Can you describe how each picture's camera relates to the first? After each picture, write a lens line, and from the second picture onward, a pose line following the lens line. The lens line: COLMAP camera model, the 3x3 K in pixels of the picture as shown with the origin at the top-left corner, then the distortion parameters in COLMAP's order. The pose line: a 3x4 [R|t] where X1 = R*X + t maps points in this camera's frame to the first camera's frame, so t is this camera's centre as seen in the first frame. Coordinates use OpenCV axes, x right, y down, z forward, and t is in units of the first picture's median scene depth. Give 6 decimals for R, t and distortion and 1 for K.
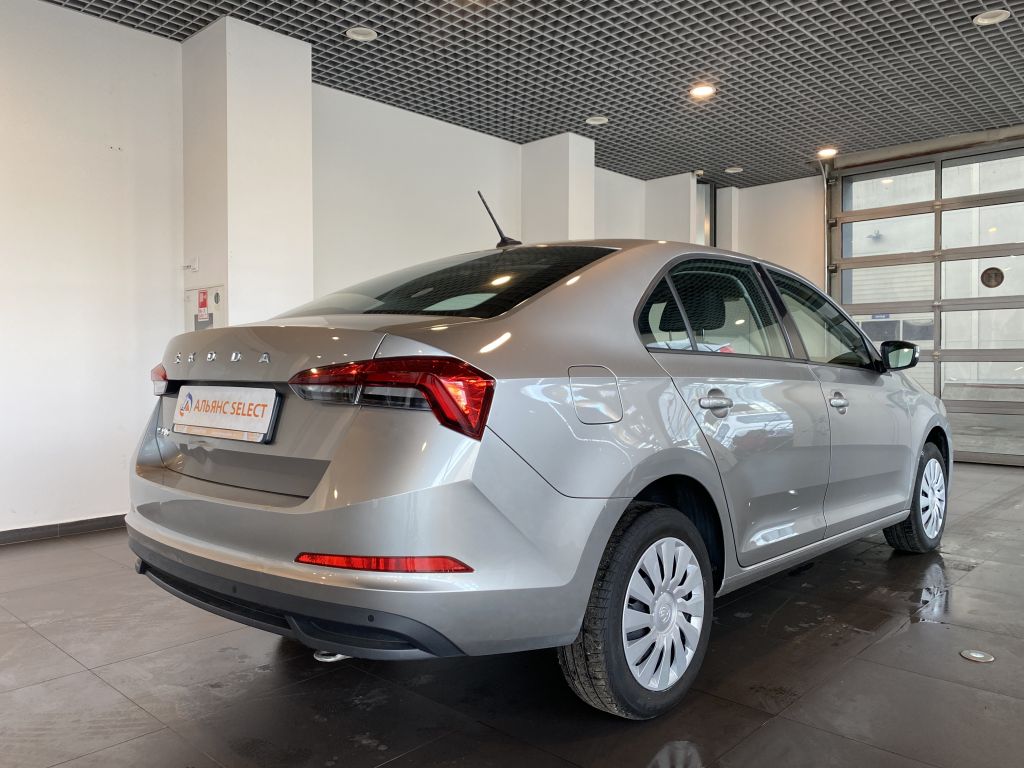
lens RADIAL K [[793.4, 0, 512.0], [0, 793.4, 384.0], [0, 0, 1]] dist [-0.006643, -0.002411]
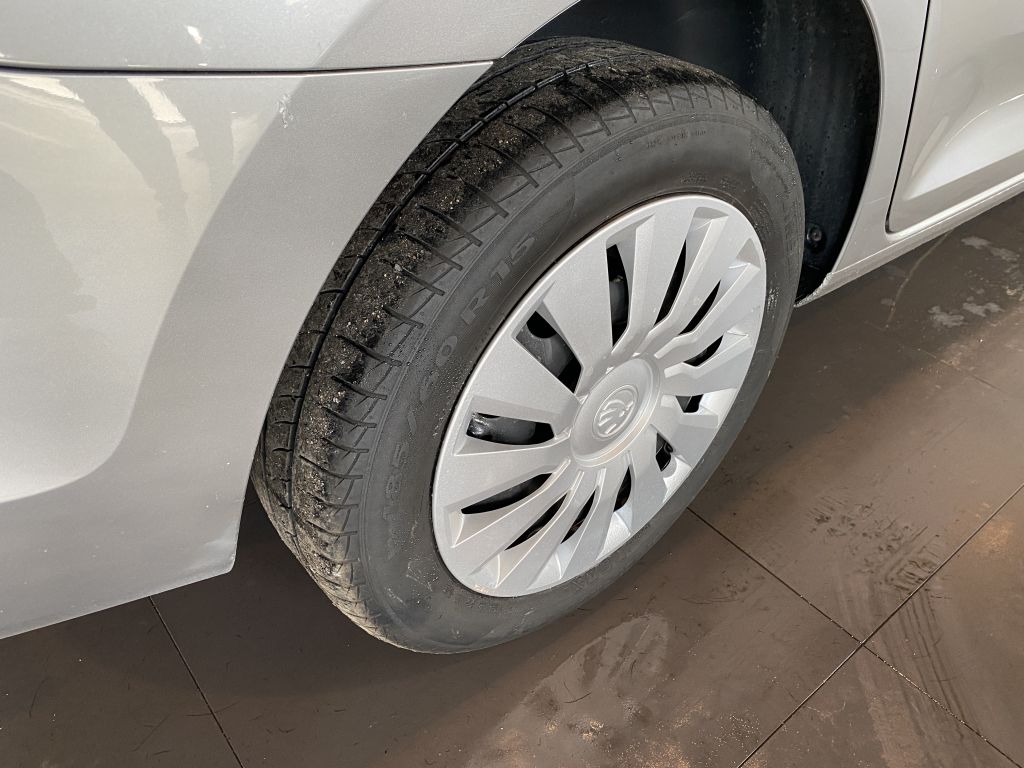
lens RADIAL K [[793.4, 0, 512.0], [0, 793.4, 384.0], [0, 0, 1]] dist [-0.006643, -0.002411]
pose [[0.989008, 0.130671, -0.069191, 0.171052], [-0.059462, 0.779945, 0.623017, 0.074452], [0.135376, -0.612055, 0.779142, 0.739763]]
